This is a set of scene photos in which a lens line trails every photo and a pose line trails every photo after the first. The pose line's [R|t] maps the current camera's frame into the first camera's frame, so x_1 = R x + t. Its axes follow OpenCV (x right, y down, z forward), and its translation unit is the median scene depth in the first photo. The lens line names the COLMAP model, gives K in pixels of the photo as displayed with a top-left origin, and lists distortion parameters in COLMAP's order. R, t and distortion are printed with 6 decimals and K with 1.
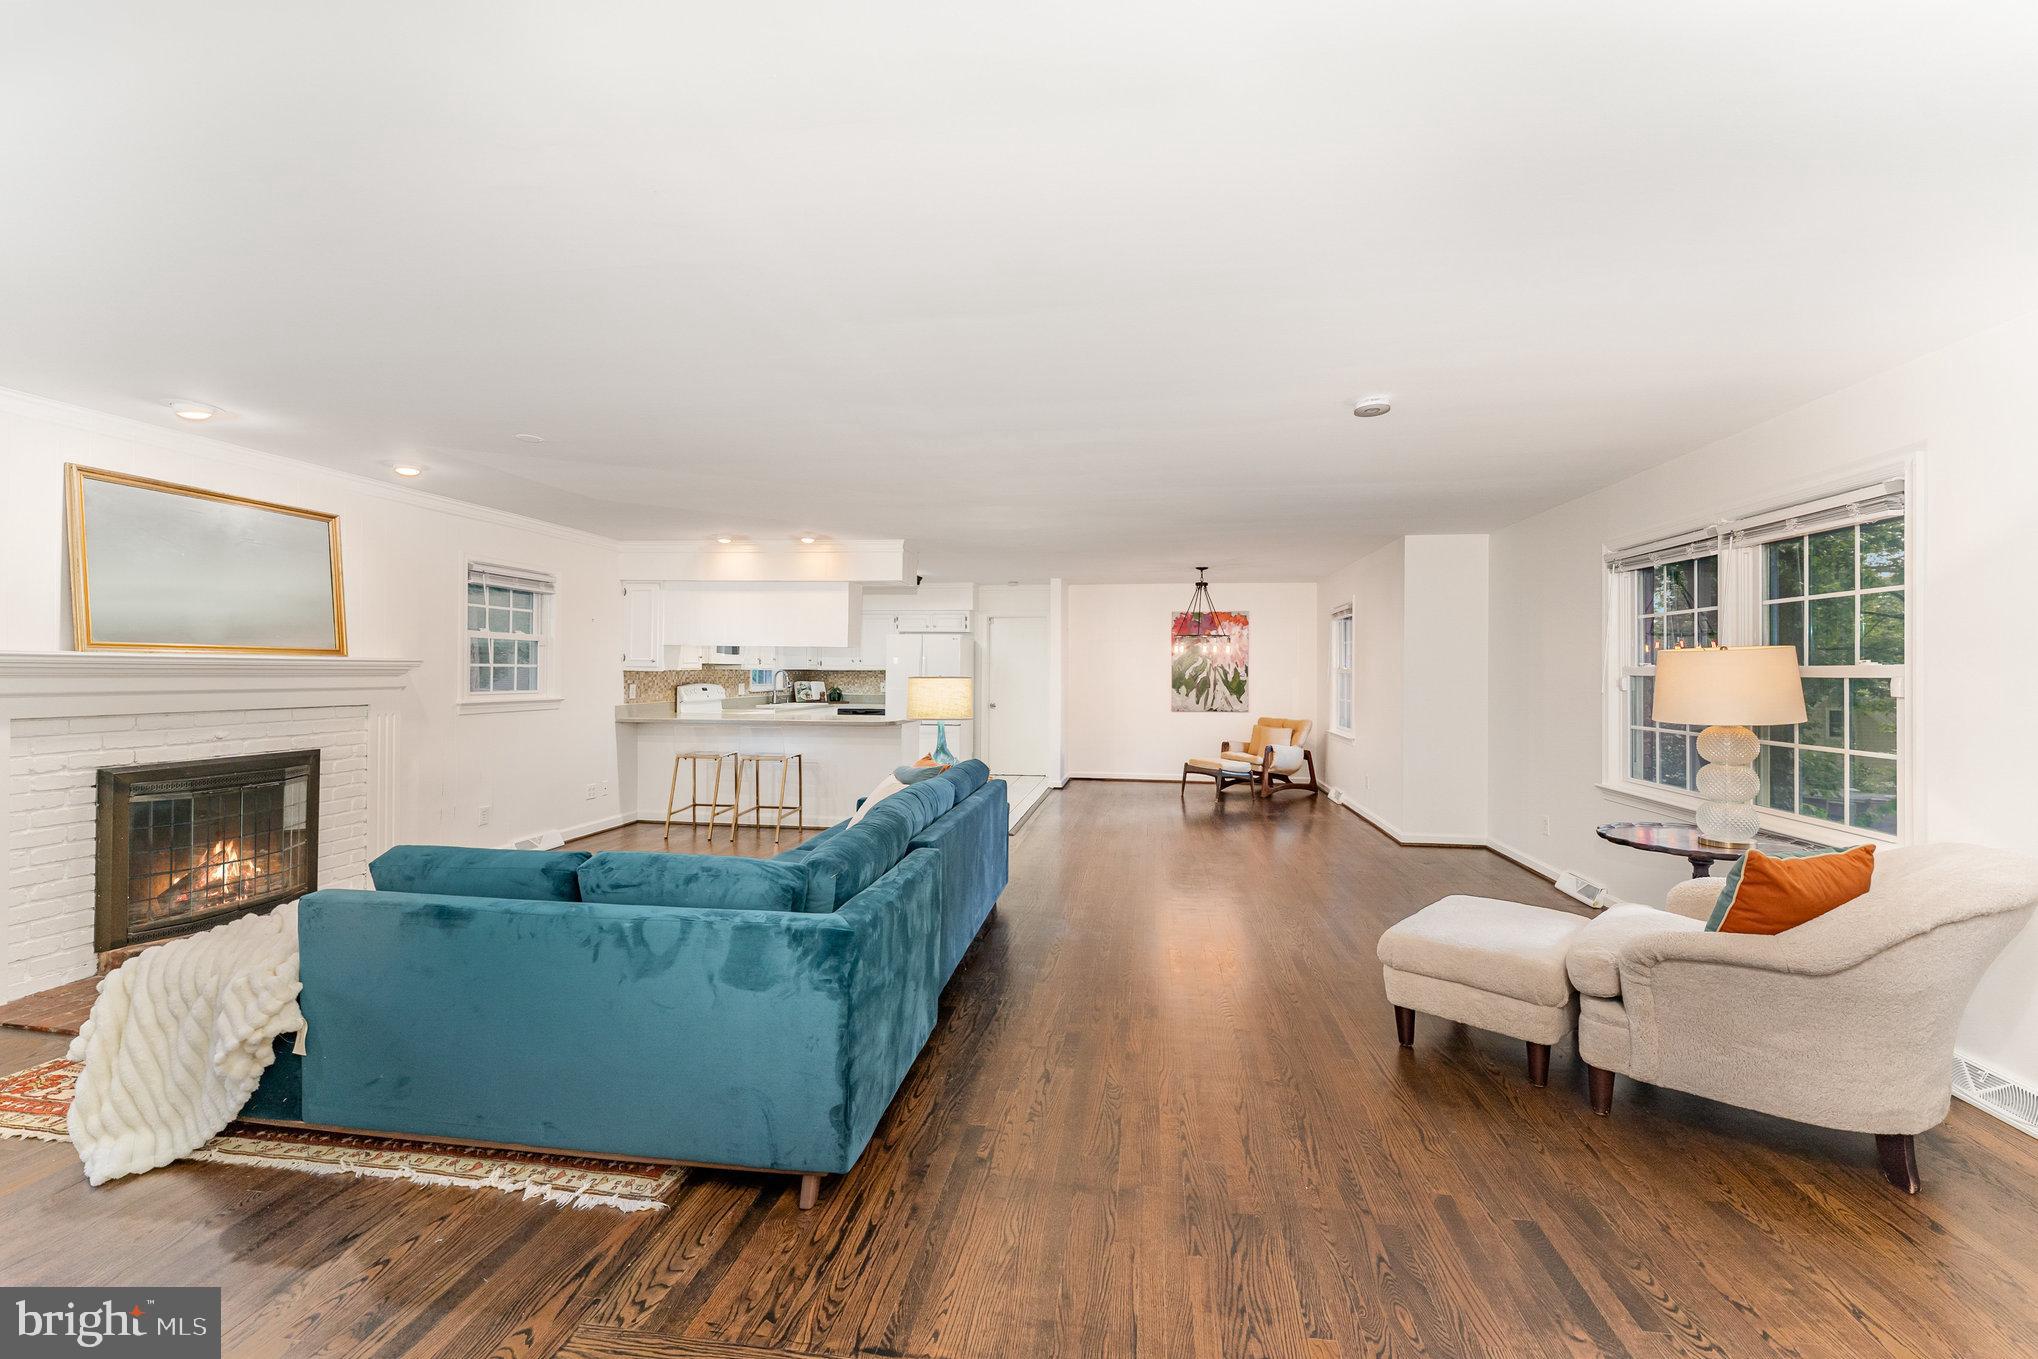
lens RADIAL K [[826.4, 0, 1029.0], [0, 826.4, 671.6], [0, 0, 1]] dist [0.000206, -0.000149]
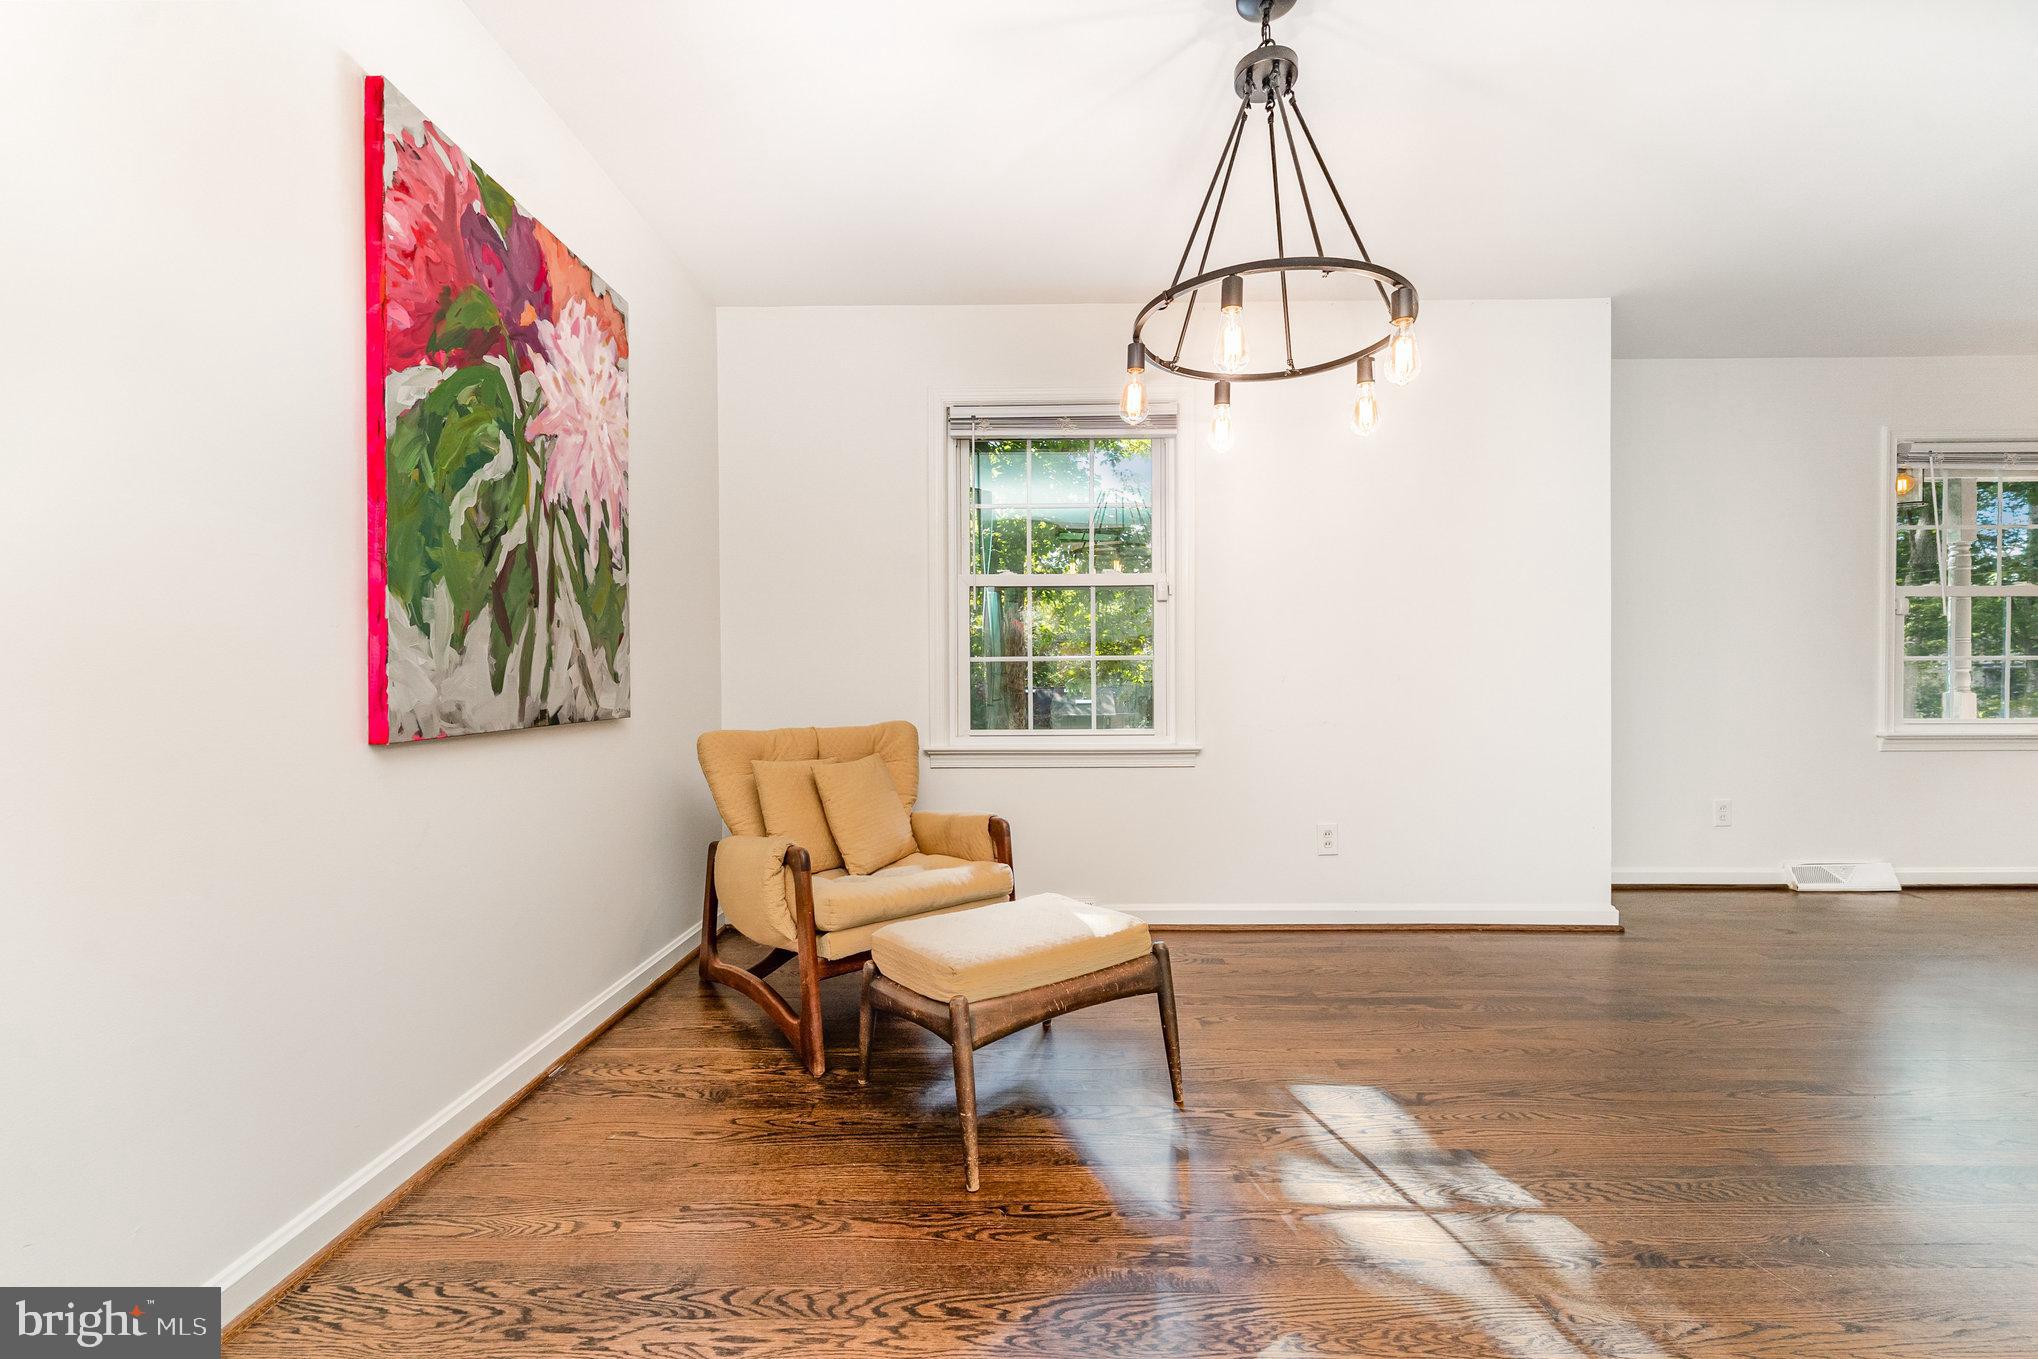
lens RADIAL K [[817.5, 0, 1022.1], [0, 817.5, 675.2], [0, 0, 1]] dist [0.001990, 0.000303]
pose [[-0.127362, -0.005757, 0.991840, 0.019458], [0.003510, 0.999974, 0.006255, 0.054568], [-0.991850, 0.004278, -0.127339, 1.421295]]
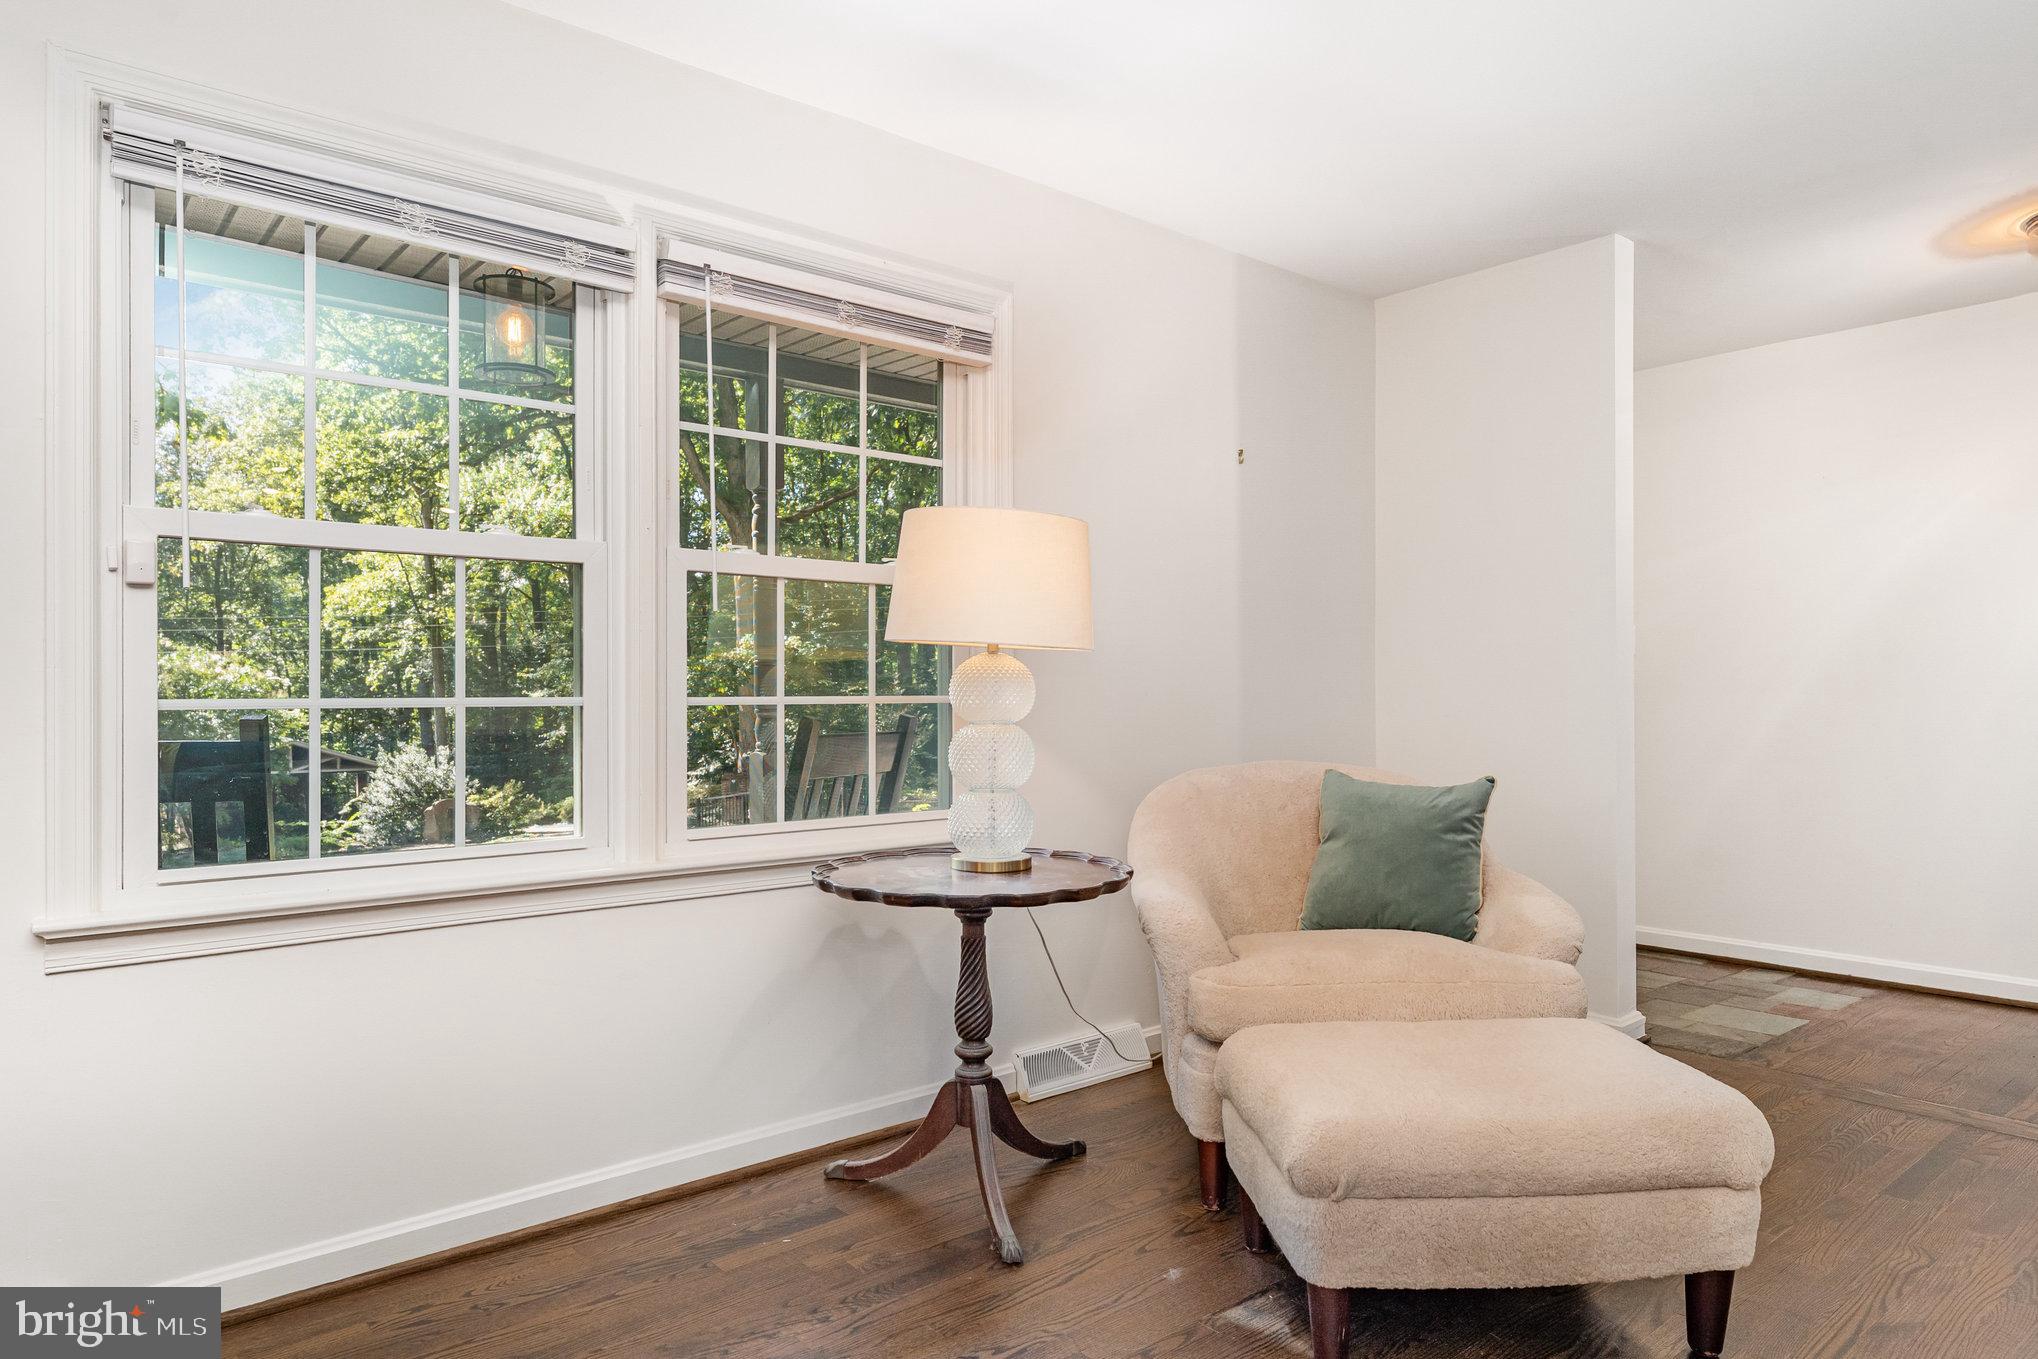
lens RADIAL K [[1278.4, 0, 1019.0], [0, 1278.4, 679.5], [0, 0, 1]] dist [0.038138, 0.000331]
pose [[-0.754858, -0.002830, 0.655882, 0.130410], [-0.000594, 0.999993, 0.003631, 0.039384], [-0.655888, 0.002351, -0.754855, 0.826899]]
